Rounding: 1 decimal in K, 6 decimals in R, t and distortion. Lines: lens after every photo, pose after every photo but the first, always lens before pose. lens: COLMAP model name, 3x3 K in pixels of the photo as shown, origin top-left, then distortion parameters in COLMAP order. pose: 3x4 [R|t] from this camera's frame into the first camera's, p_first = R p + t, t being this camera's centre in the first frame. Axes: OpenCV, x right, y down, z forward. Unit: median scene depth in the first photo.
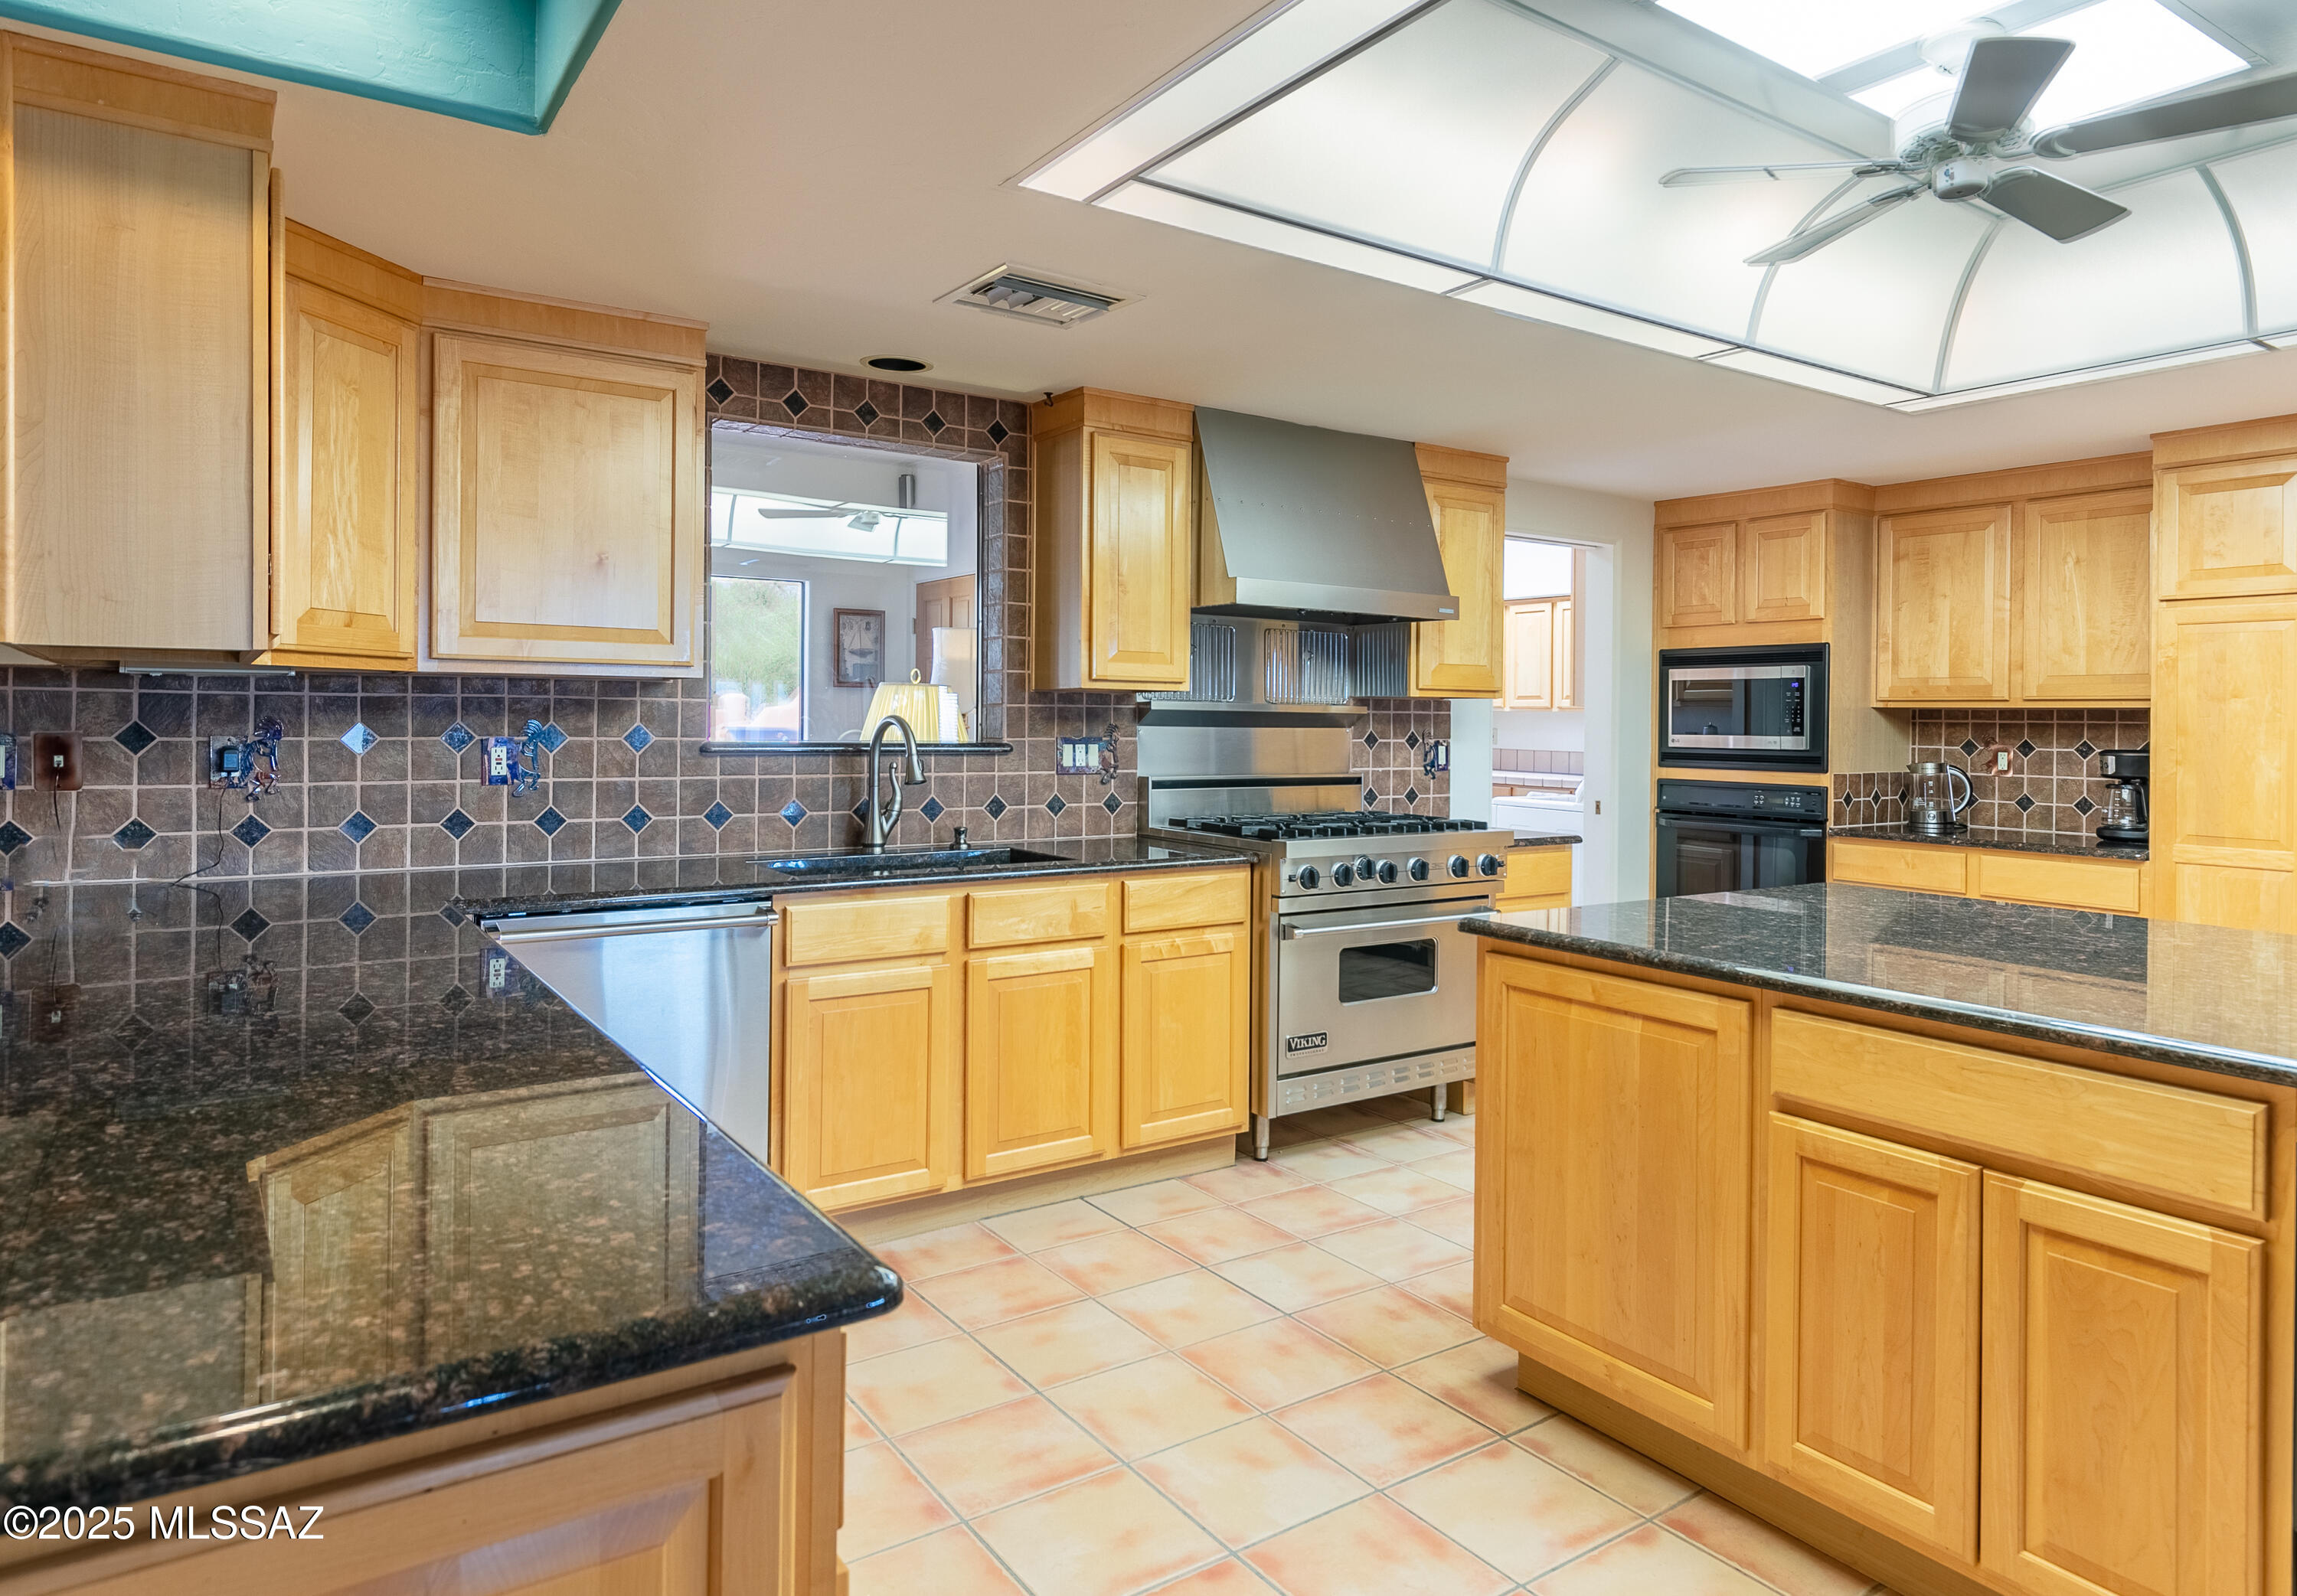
lens RADIAL K [[1395.6, 0, 1187.2], [0, 1395.6, 734.7], [0, 0, 1]] dist [0.002820, 0.001114]
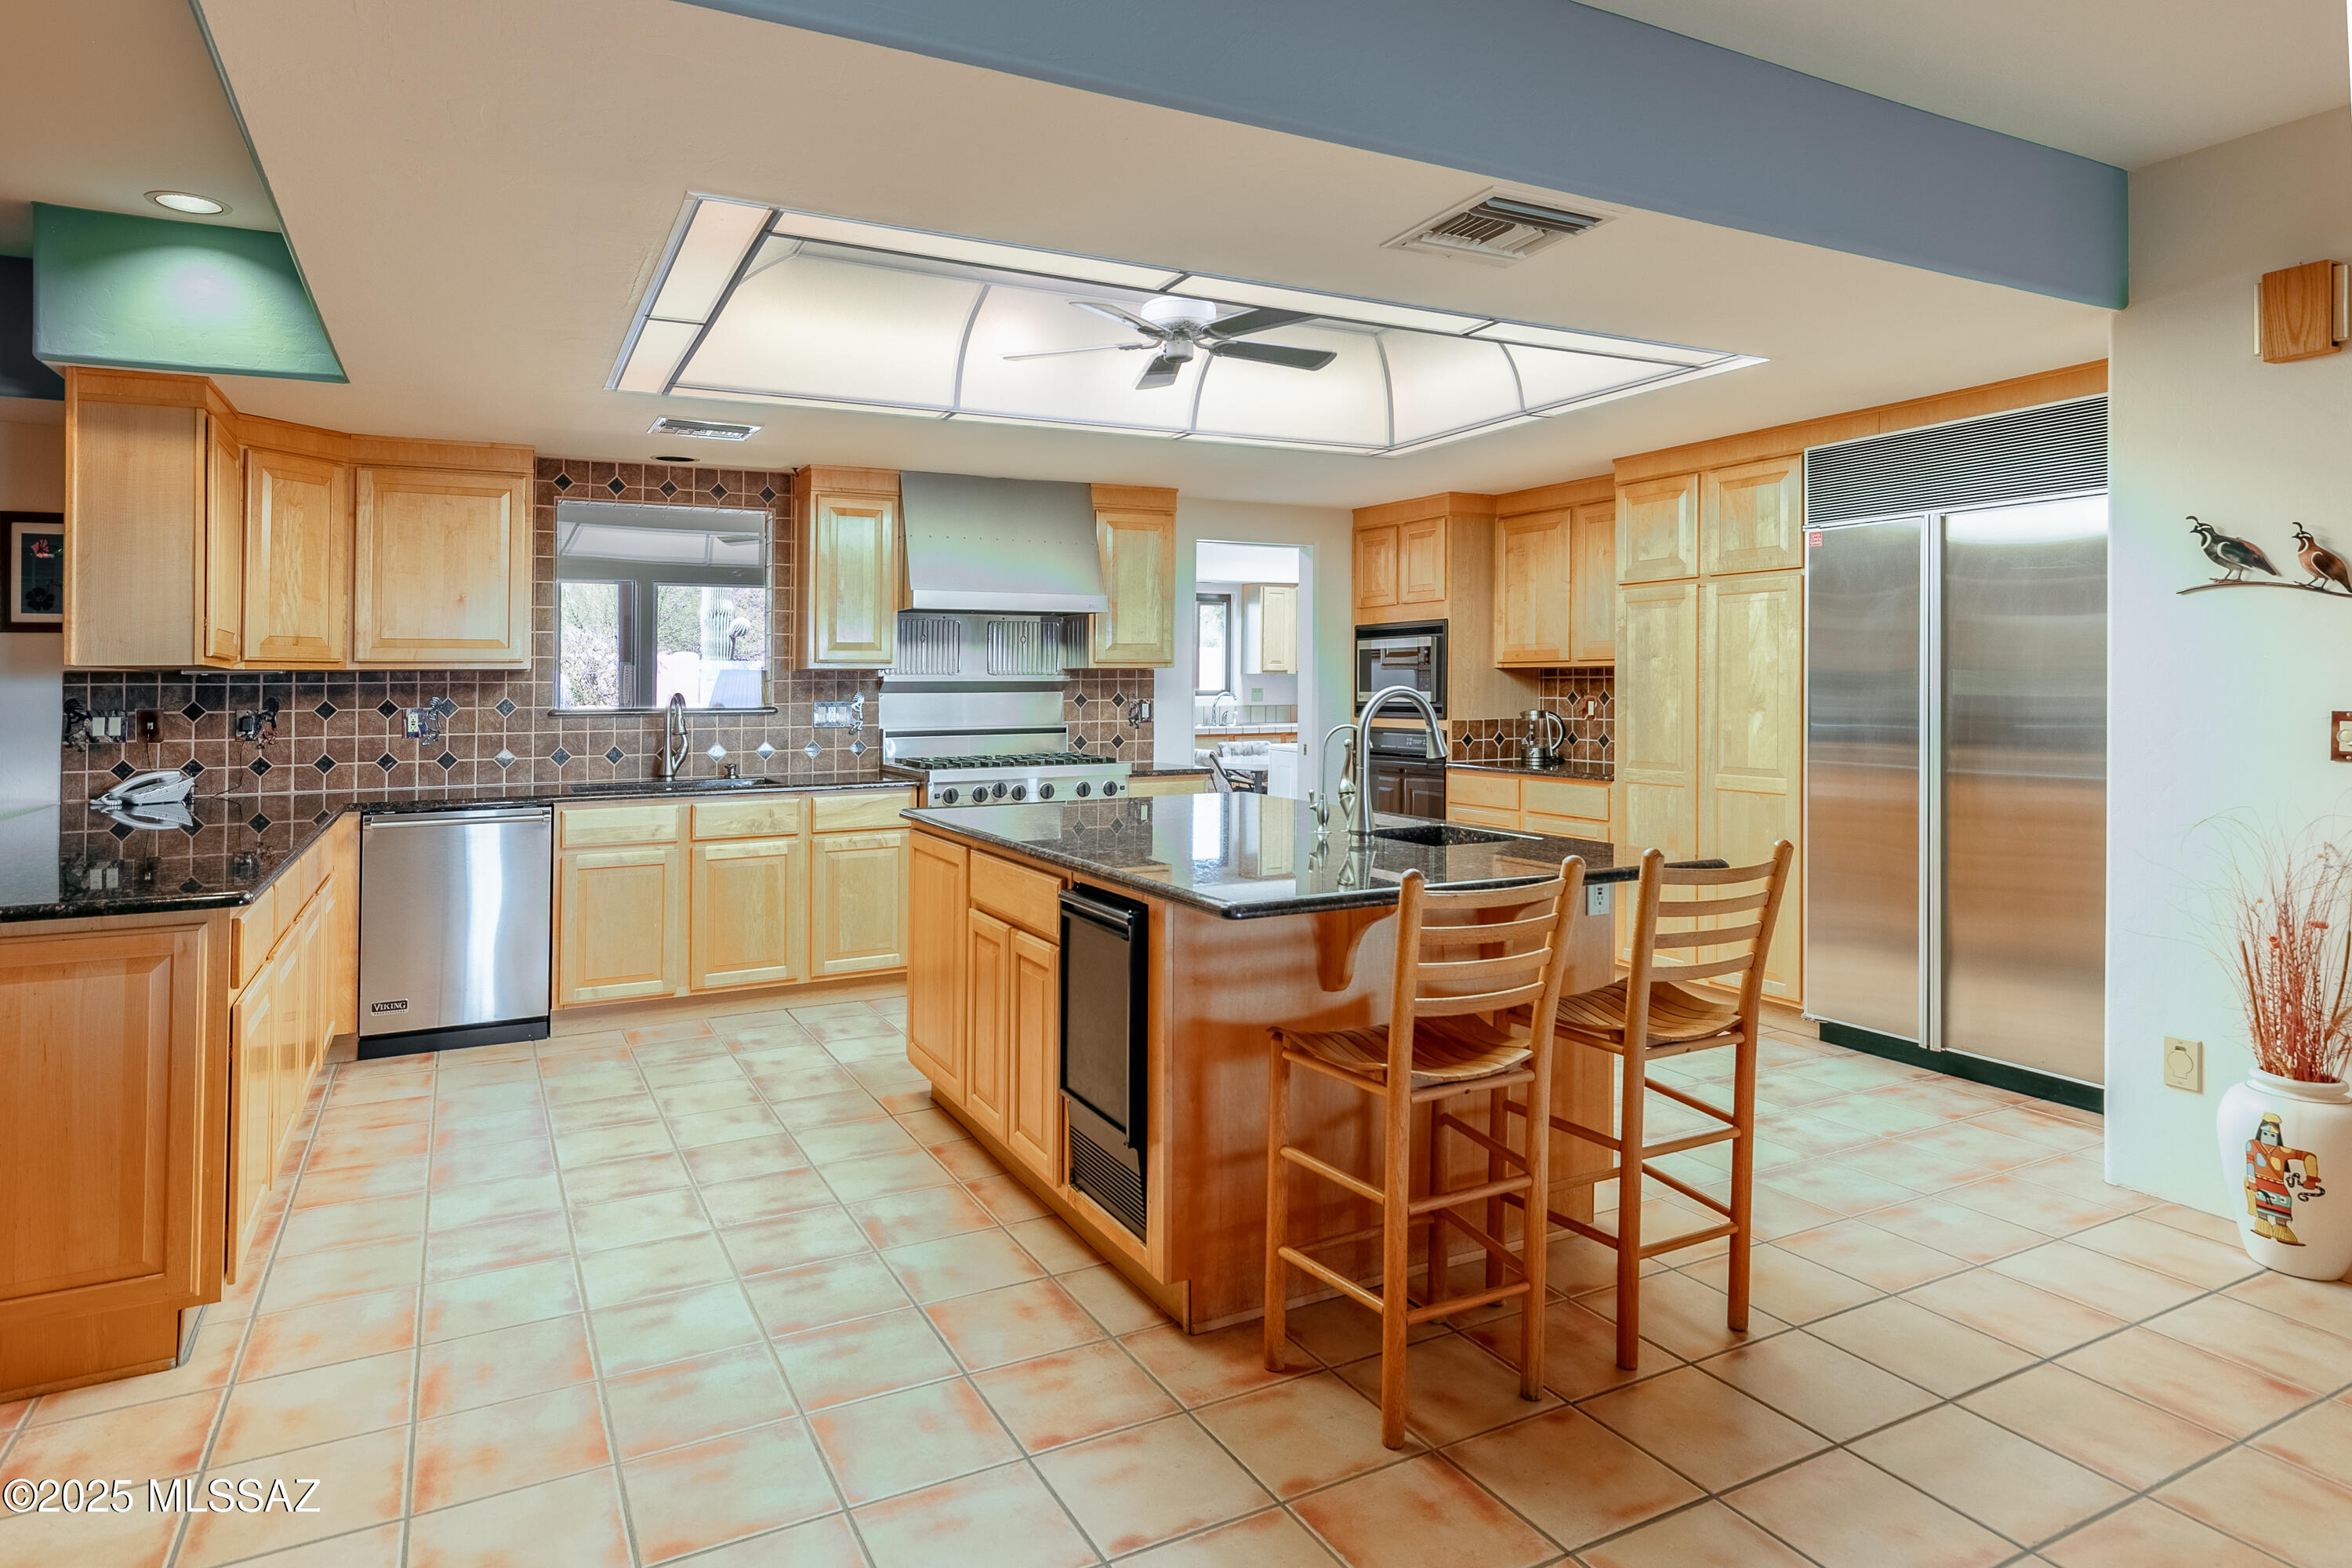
lens RADIAL K [[1323.2, 0, 1142.7], [0, 1323.2, 662.5], [0, 0, 1]] dist [0.000735, 0.000356]
pose [[0.990684, -0.020920, -0.134566, 0.459209], [0.017291, 0.999456, -0.028082, 0.005475], [0.135080, 0.025494, 0.990507, -0.334273]]
